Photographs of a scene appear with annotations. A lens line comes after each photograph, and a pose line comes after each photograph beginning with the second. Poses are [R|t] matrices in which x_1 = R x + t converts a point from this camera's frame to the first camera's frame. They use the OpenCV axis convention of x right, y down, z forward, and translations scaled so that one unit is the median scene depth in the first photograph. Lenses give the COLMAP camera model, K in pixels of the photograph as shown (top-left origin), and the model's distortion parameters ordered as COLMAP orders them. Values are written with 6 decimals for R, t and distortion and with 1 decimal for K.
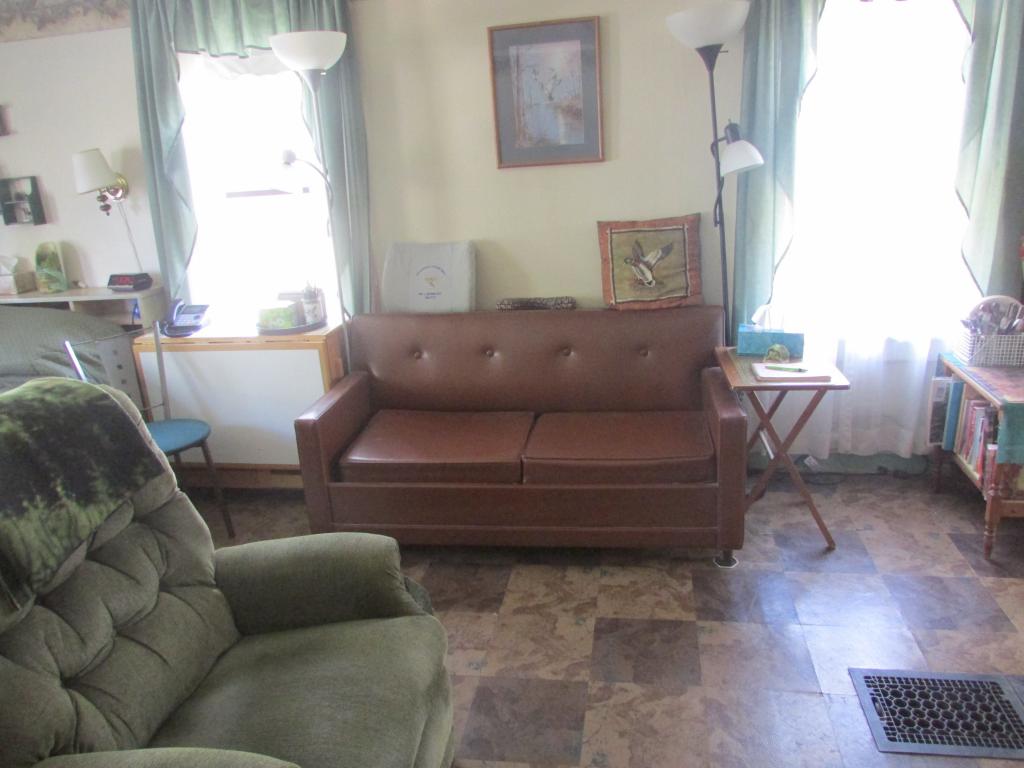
lens RADIAL K [[769.2, 0, 512.0], [0, 769.2, 384.0], [0, 0, 1]] dist [-0.053201, 0.007371]
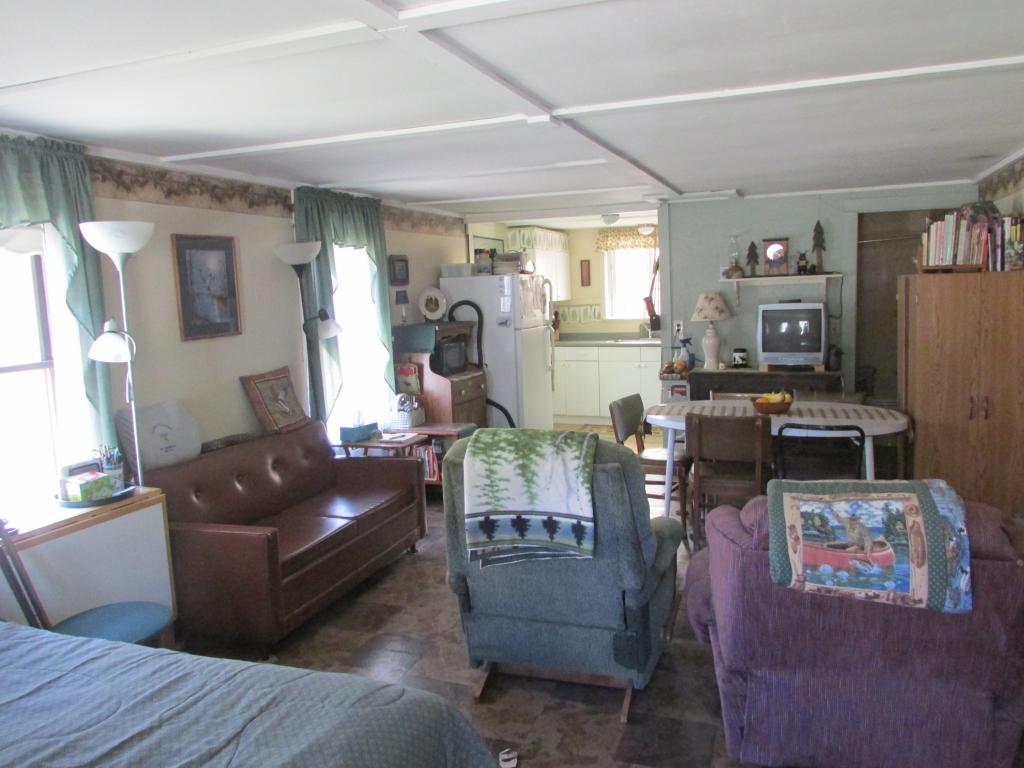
lens RADIAL K [[769.2, 0, 512.0], [0, 769.2, 384.0], [0, 0, 1]] dist [-0.053201, 0.007371]
pose [[0.199665, -0.064418, 0.977744, -1.165494], [0.330031, 0.943956, -0.005203, -0.033659], [-0.922612, 0.323724, 0.209735, 0.279249]]
